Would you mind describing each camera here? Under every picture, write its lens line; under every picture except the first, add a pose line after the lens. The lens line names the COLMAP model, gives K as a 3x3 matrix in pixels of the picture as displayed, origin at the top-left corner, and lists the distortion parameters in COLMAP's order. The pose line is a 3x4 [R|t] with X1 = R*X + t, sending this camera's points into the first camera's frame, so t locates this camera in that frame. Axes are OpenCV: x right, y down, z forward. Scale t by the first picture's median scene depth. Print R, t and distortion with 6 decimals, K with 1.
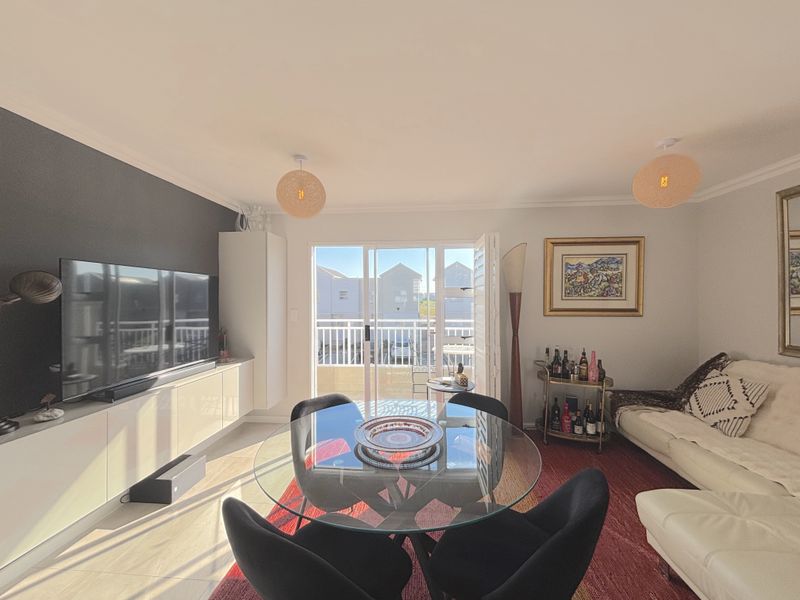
lens RADIAL K [[323.1, 0, 399.2], [0, 323.1, 299.6], [0, 0, 1]] dist [0.001334, 0.000228]
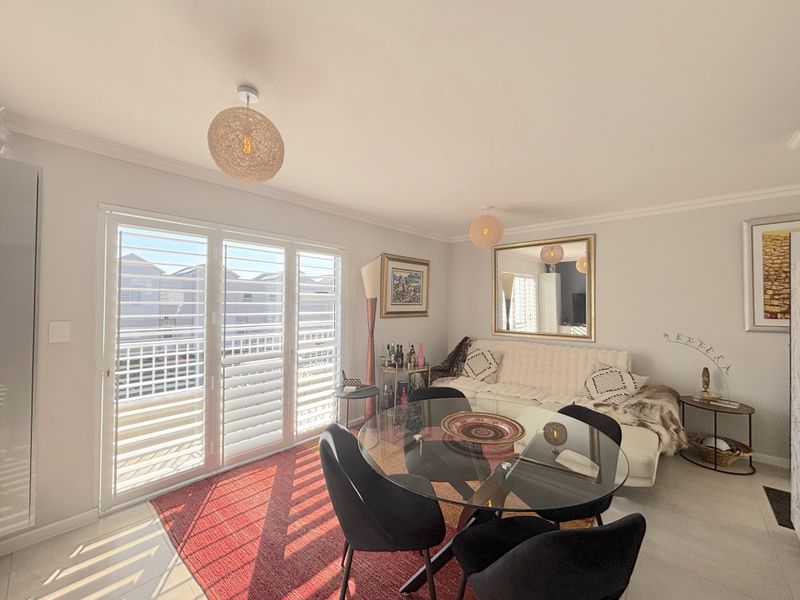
lens RADIAL K [[322.3, 0, 400.0], [0, 322.3, 300.0], [0, 0, 1]] dist [0.008647, 0.000097]
pose [[0.596167, 0.014158, 0.802735, -0.502855], [-0.004464, 0.999888, -0.014320, 0.000110], [-0.802848, 0.004954, 0.596163, 0.275228]]
